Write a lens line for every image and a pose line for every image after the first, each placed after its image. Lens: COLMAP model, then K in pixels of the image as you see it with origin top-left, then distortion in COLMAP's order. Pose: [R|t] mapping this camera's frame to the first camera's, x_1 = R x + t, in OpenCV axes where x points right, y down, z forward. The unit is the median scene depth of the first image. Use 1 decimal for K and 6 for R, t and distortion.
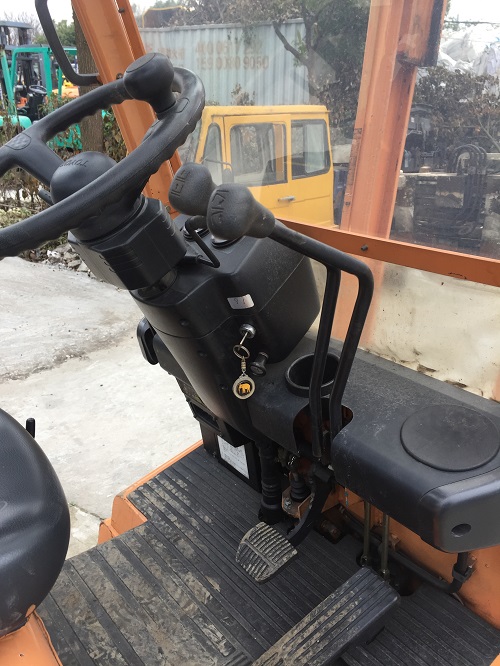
lens RADIAL K [[576.1, 0, 252.3], [0, 576.1, 340.7], [0, 0, 1]] dist [0.089180, -0.123995]
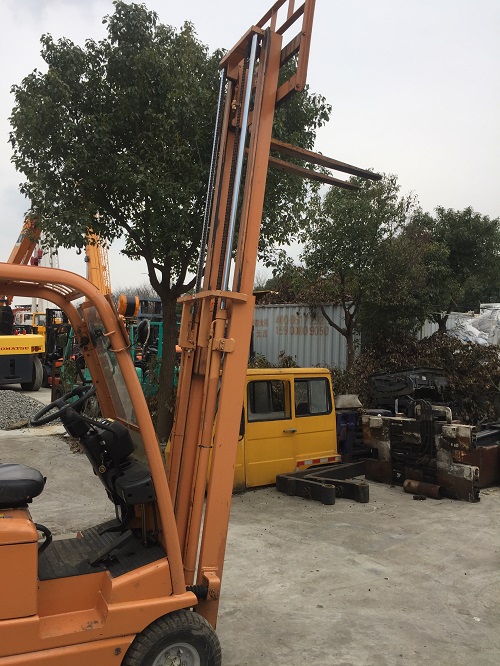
lens RADIAL K [[576.1, 0, 252.3], [0, 576.1, 340.7], [0, 0, 1]] dist [0.089180, -0.123995]
pose [[0.980533, 0.014526, -0.195817, 0.209104], [-0.090172, 0.919195, -0.383341, 0.085552], [0.174425, 0.393535, 0.902611, -0.311943]]
